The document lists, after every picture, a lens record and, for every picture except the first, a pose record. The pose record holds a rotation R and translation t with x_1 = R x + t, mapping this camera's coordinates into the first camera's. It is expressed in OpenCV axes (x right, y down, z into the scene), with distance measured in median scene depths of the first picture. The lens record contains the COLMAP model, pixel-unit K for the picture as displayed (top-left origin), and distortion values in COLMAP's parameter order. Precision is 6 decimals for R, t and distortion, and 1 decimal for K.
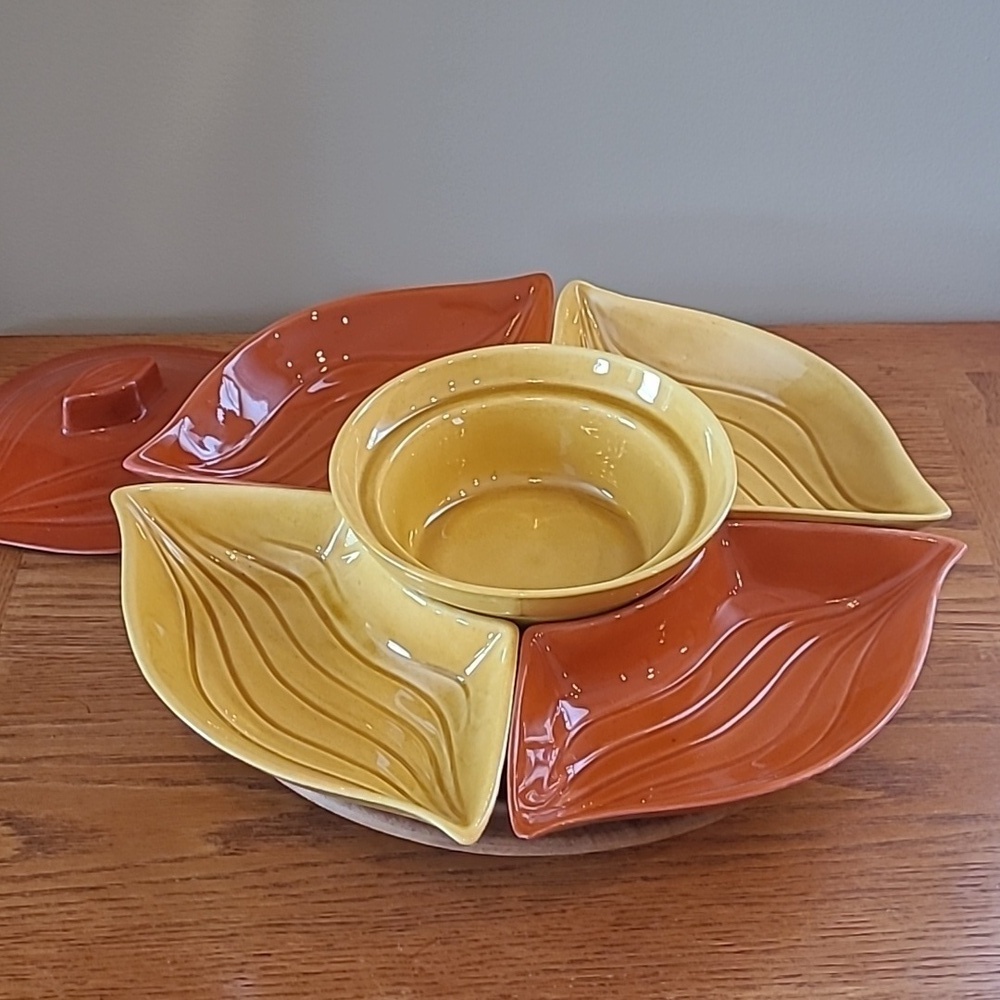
lens RADIAL K [[1706.7, 0, 506.3], [0, 1706.7, 486.5], [0, 0, 1]] dist [0.012468, 0.000000]
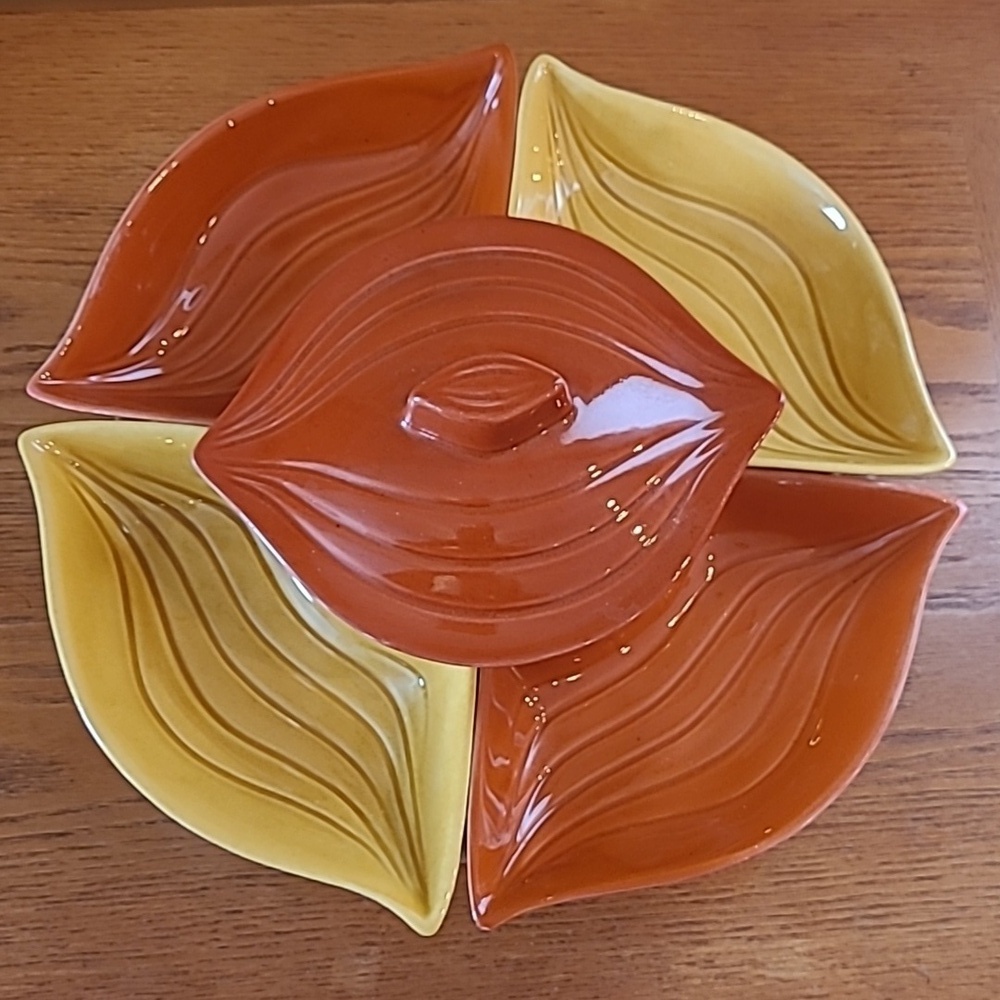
lens RADIAL K [[1706.7, 0, 494.9], [0, 1706.7, 494.5], [0, 0, 1]] dist [0.012468, 0.000000]
pose [[0.999866, -0.013756, 0.008854, 0.009178], [0.007082, 0.851884, 0.523682, -0.463432], [-0.014746, -0.523550, 0.851868, 0.237913]]
